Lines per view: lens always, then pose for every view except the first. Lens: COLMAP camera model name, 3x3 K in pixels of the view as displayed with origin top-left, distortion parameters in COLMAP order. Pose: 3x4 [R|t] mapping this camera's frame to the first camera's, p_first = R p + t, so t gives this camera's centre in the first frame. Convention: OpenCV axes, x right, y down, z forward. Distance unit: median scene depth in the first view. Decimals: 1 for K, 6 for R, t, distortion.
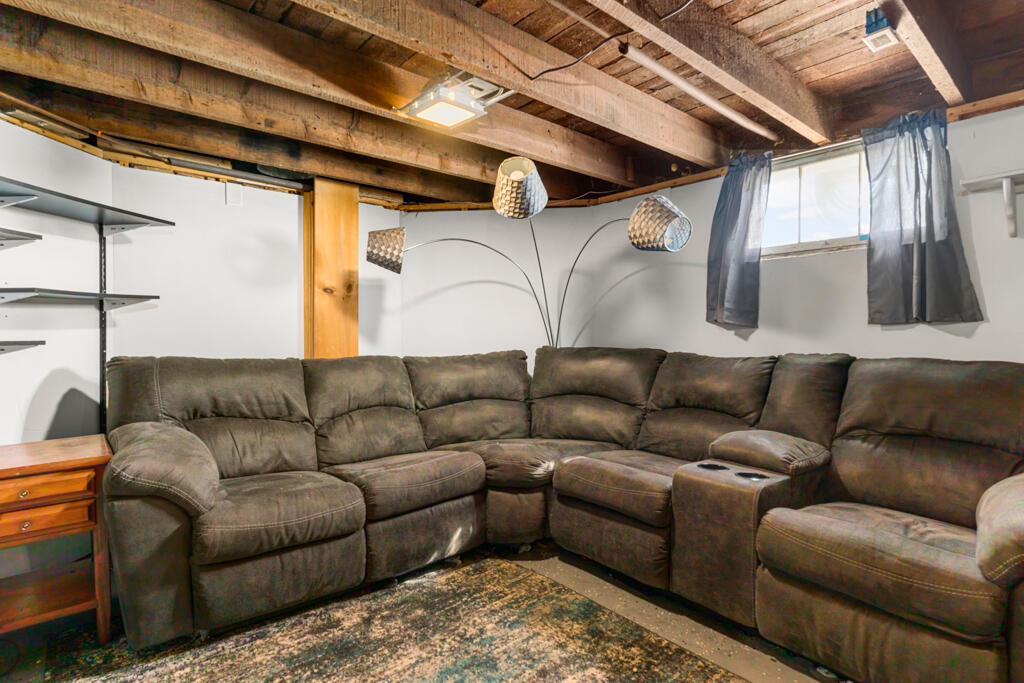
lens RADIAL K [[531.6, 0, 514.4], [0, 531.6, 339.0], [0, 0, 1]] dist [0.000824, 0.000134]
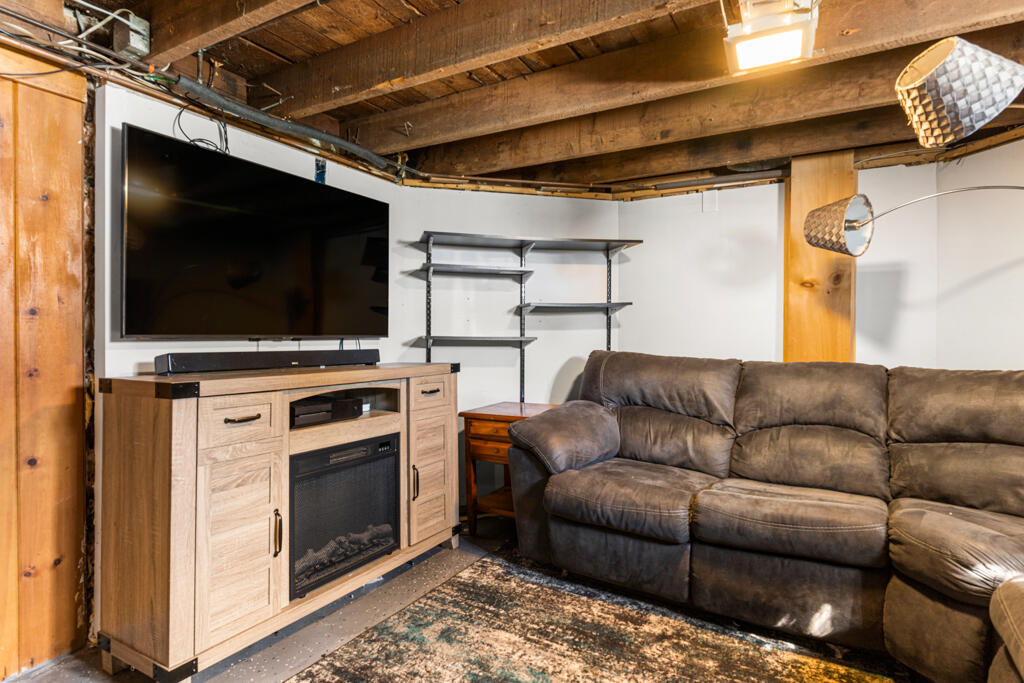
lens RADIAL K [[536.1, 0, 512.0], [0, 536.1, 341.5], [0, 0, 1]] dist [-0.000368, 0.000824]
pose [[0.326968, 0.020440, -0.944814, 0.430211], [-0.014822, 0.999754, 0.016500, -0.007426], [0.944919, 0.008609, 0.327191, 0.350364]]
